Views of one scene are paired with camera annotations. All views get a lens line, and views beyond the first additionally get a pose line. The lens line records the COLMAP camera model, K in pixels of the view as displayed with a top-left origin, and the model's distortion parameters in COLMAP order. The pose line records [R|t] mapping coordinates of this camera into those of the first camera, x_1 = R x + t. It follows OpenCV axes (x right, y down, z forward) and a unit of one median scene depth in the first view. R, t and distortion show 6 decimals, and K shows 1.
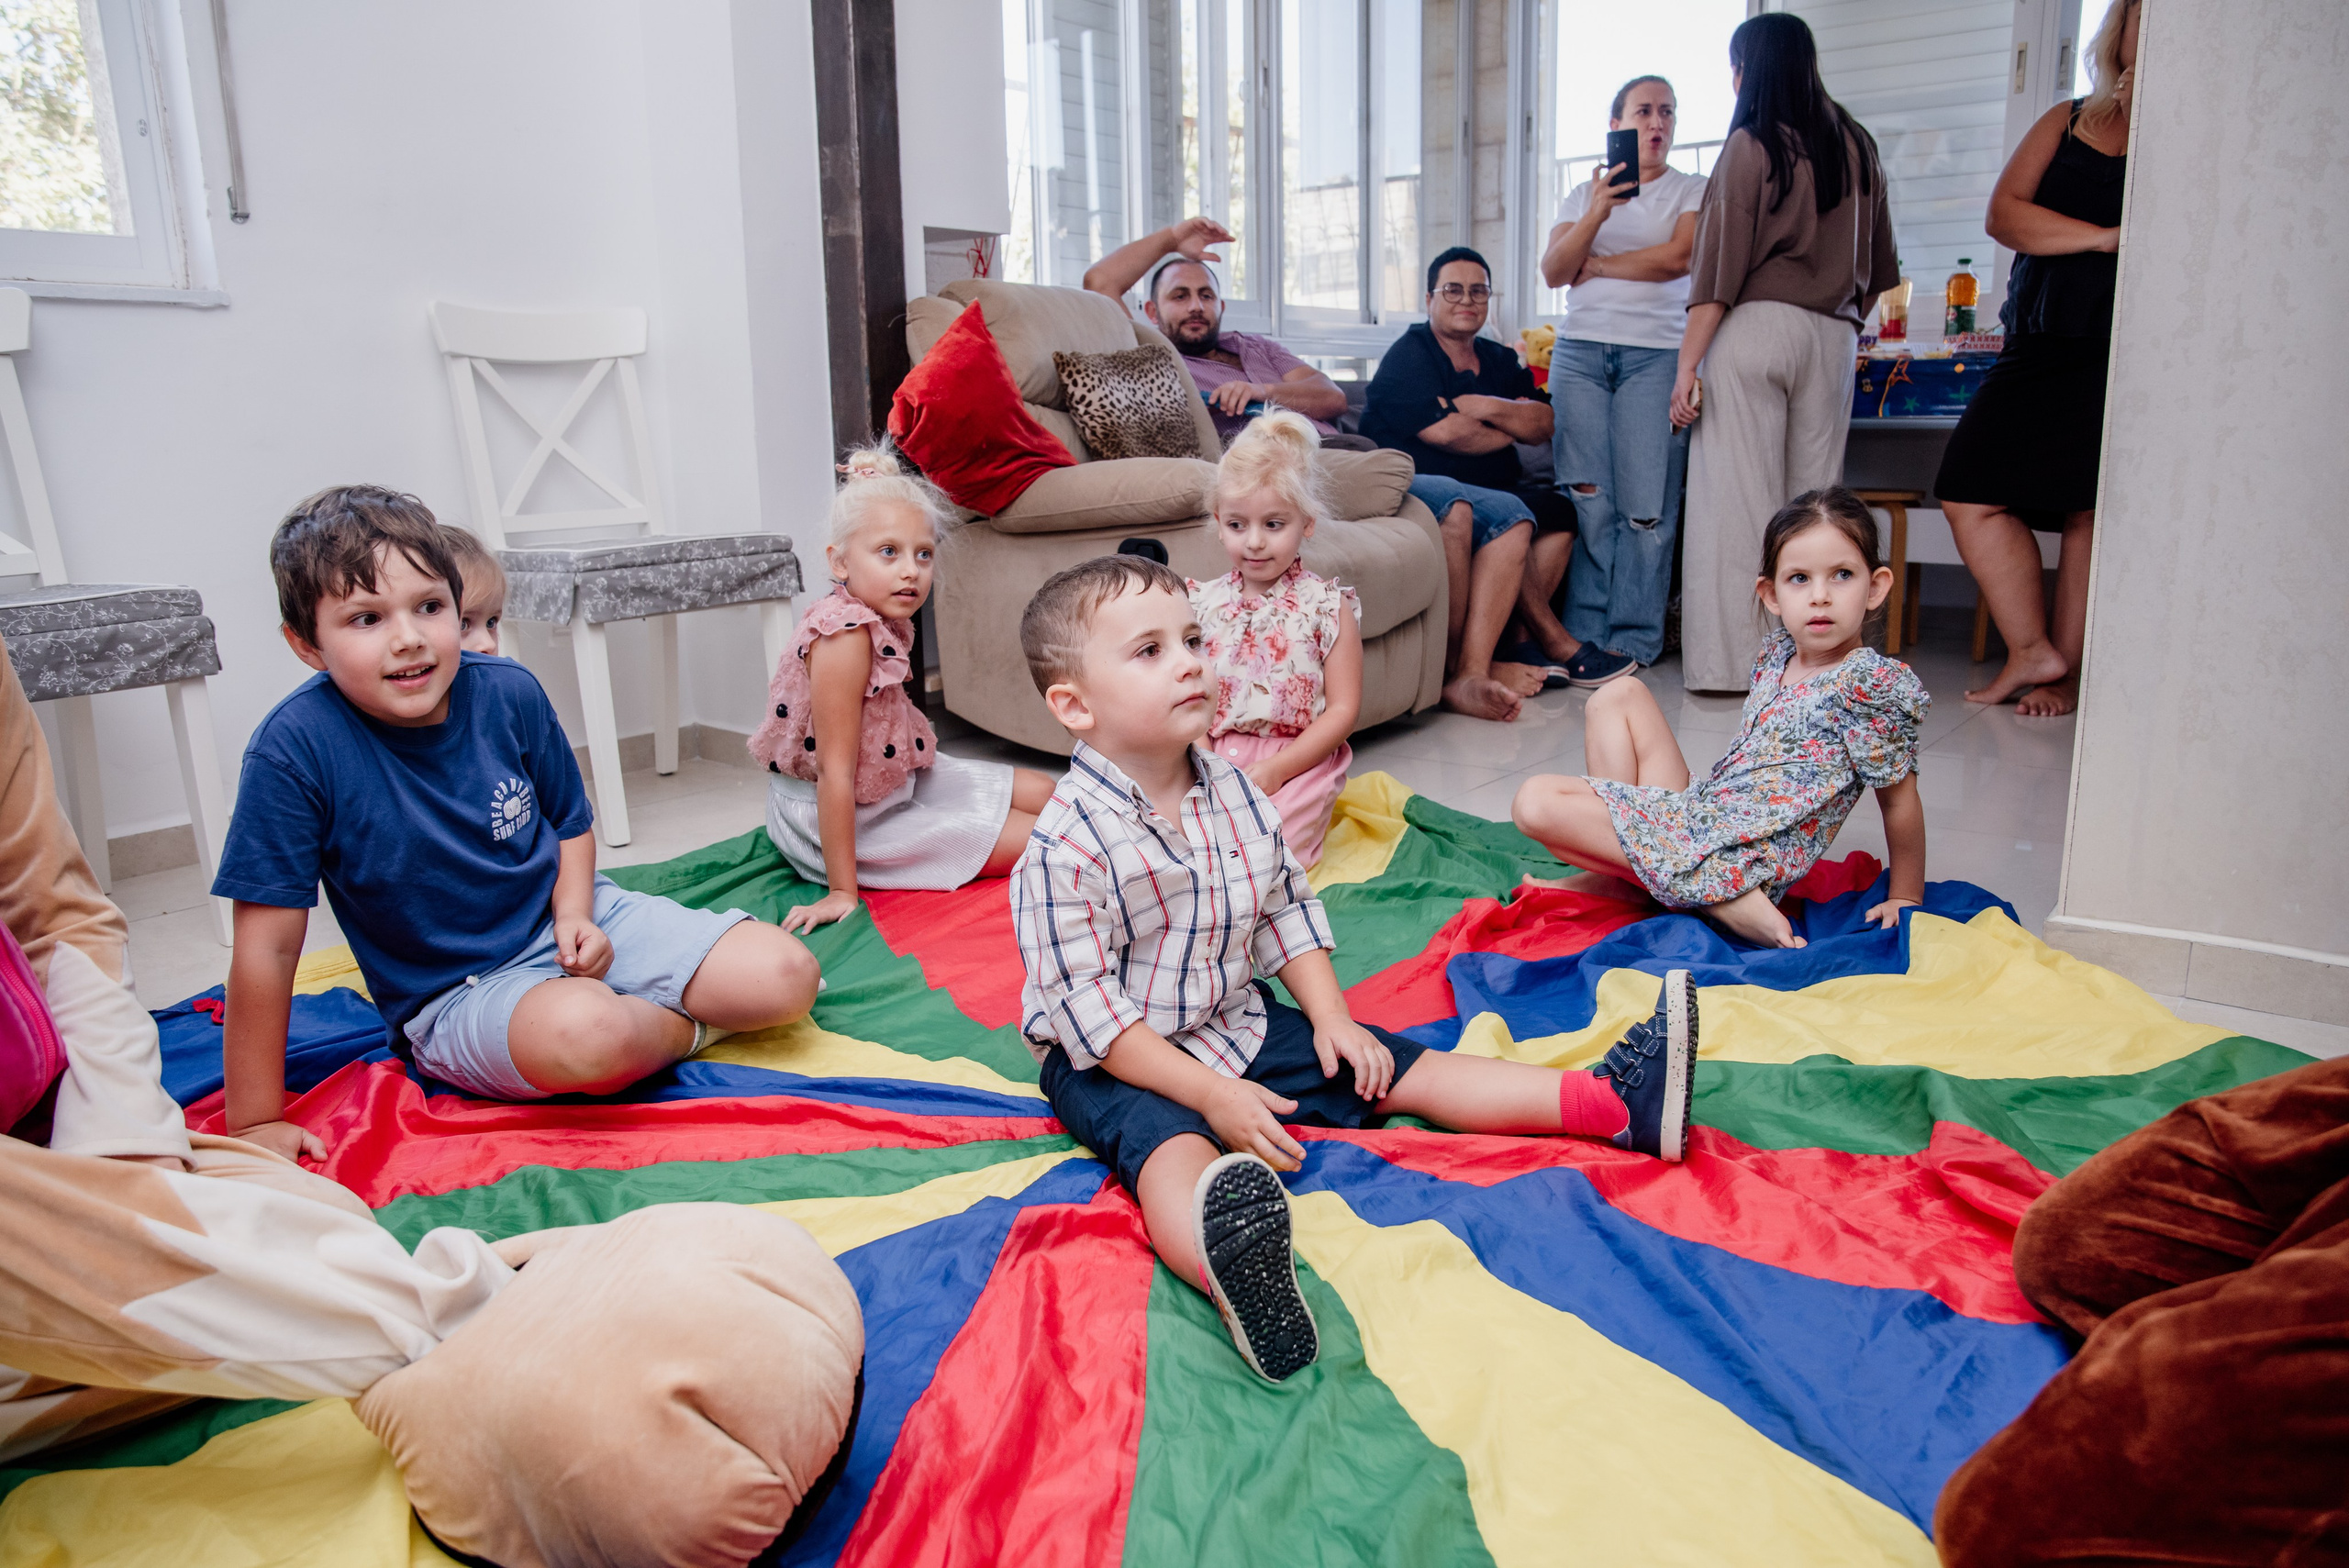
lens RADIAL K [[1683.8, 0, 1175.9], [0, 1683.8, 777.2], [0, 0, 1]] dist [-0.079730, 0.040893]
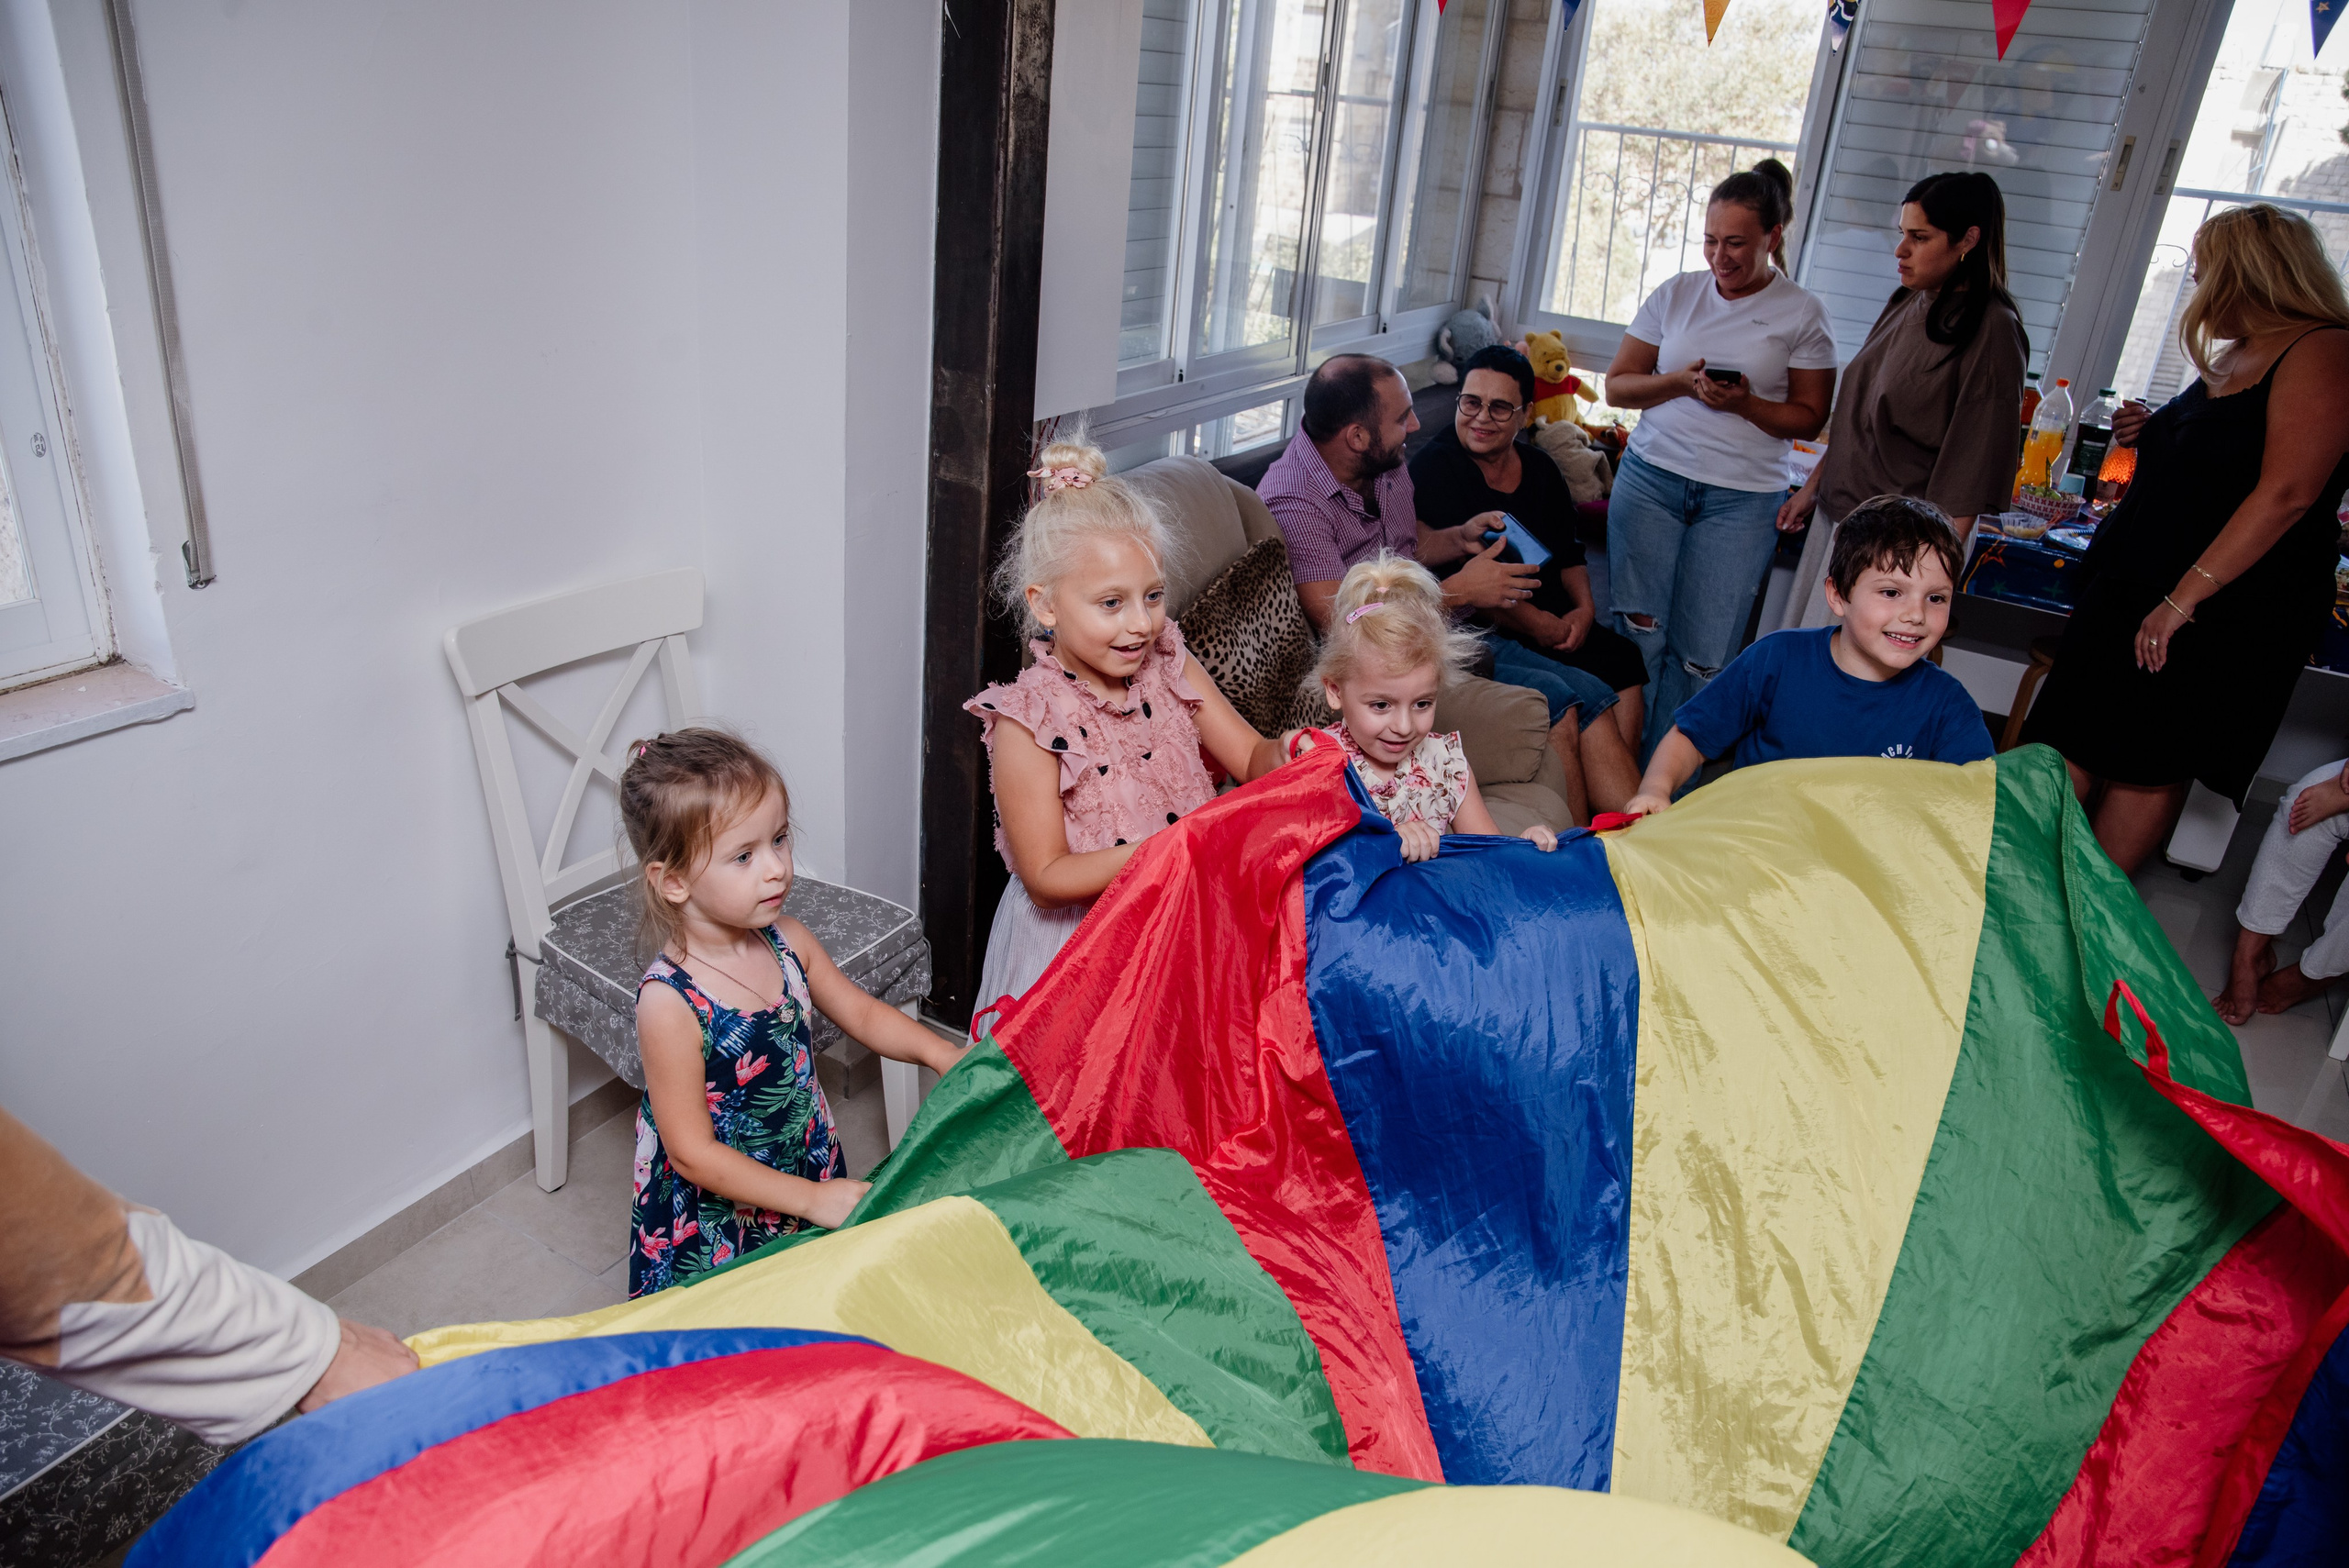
lens RADIAL K [[1651.8, 0, 1174.5], [0, 1651.8, 784.0], [0, 0, 1]] dist [-0.074245, 0.032960]
pose [[0.982562, 0.028778, 0.183692, -0.237819], [-0.069847, 0.972721, 0.221214, -0.363984], [-0.172315, -0.230187, 0.957769, 0.205081]]
